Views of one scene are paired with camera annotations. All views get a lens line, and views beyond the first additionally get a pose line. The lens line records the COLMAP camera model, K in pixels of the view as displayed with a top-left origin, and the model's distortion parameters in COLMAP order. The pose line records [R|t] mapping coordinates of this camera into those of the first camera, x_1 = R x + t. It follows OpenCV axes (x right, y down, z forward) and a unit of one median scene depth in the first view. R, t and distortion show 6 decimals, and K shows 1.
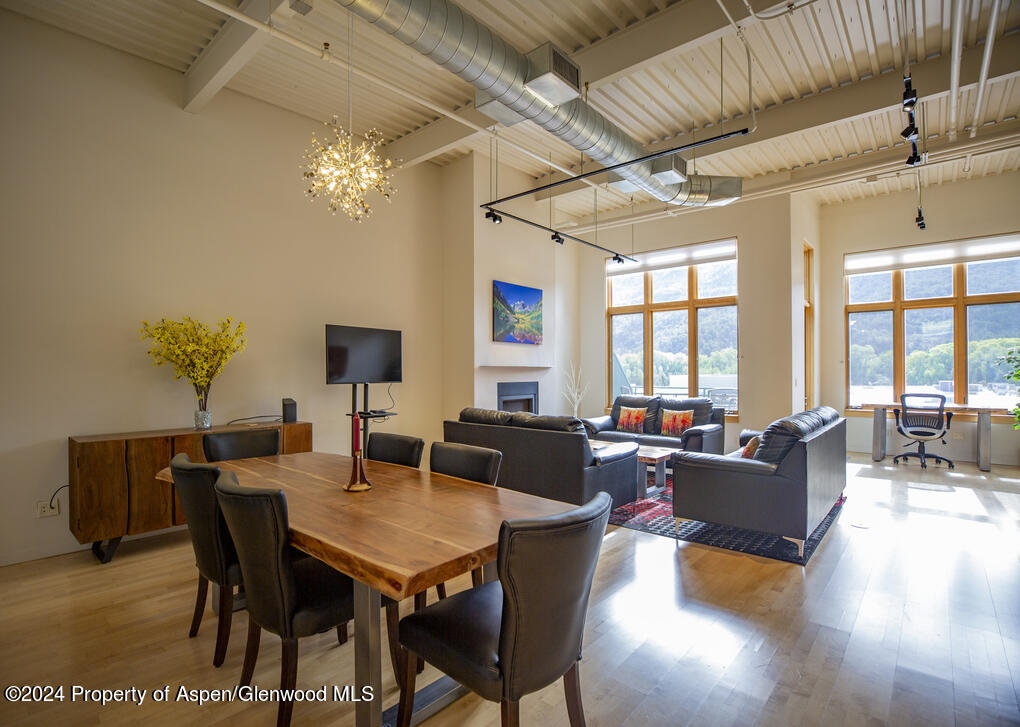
lens RADIAL K [[510.1, 0, 485.6], [0, 510.1, 370.8], [0, 0, 1]] dist [-0.036500, 0.010579]
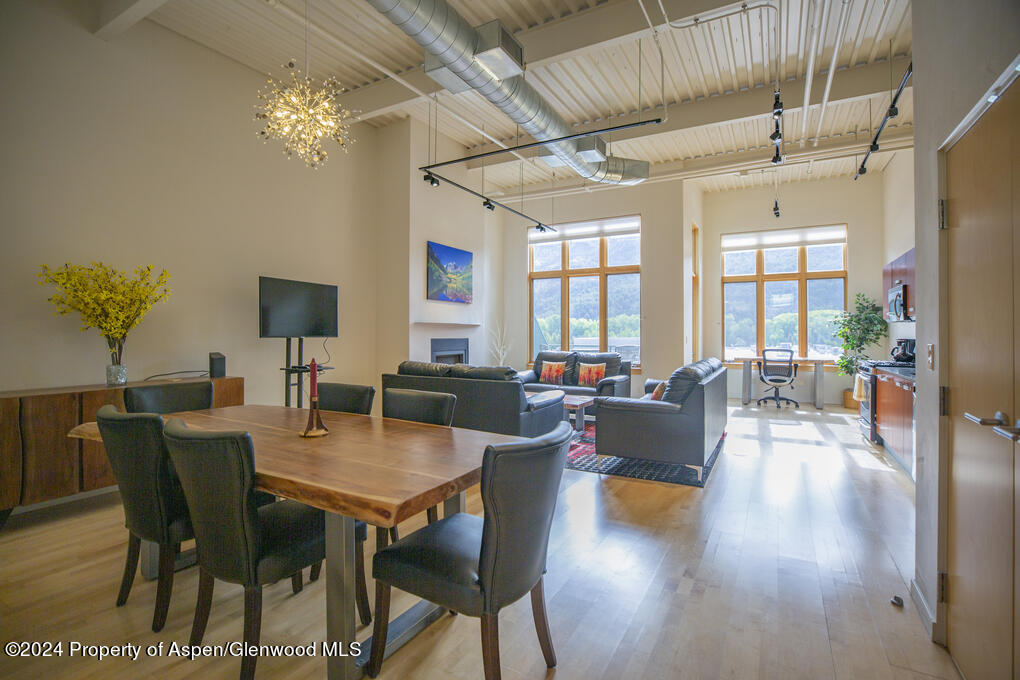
lens RADIAL K [[480.1, 0, 519.2], [0, 480.1, 332.0], [0, 0, 1]] dist [-0.035362, 0.007539]
pose [[0.971789, 0.005778, 0.235779, -0.032158], [-0.004758, 0.999977, -0.004895, 0.012971], [-0.235802, 0.003635, 0.971794, -0.001766]]
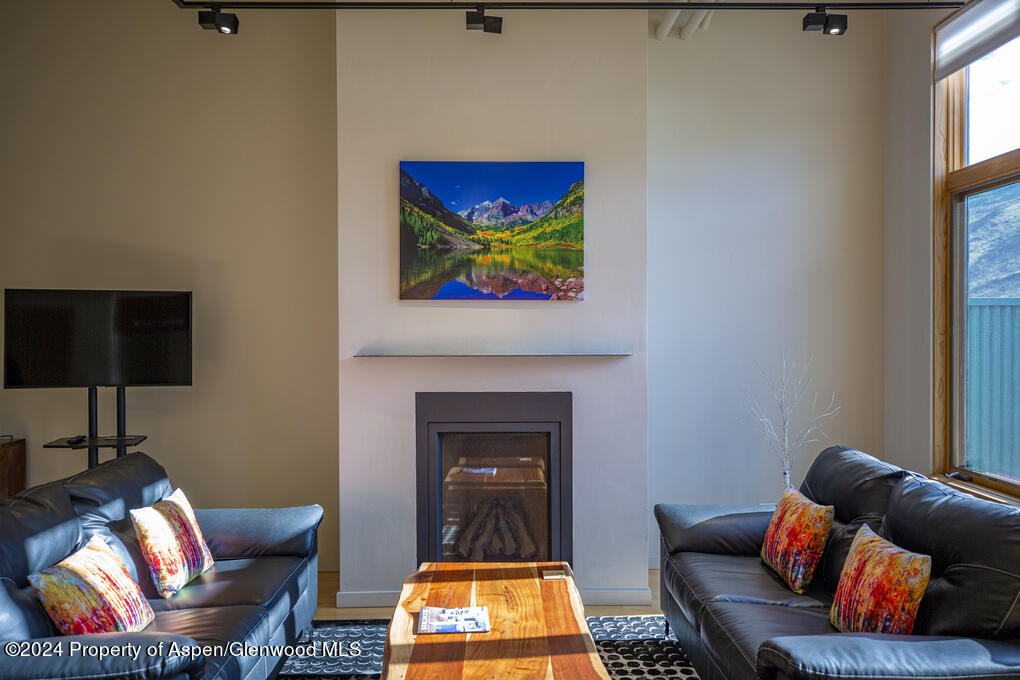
lens RADIAL K [[693.5, 0, 510.1], [0, 693.5, 344.9], [0, 0, 1]] dist [-0.008737, 0.022989]
pose [[0.654749, -0.007034, -0.755814, 0.515069], [0.001409, 0.999966, -0.008086, -0.012343], [0.755845, 0.004230, 0.654737, 0.644913]]
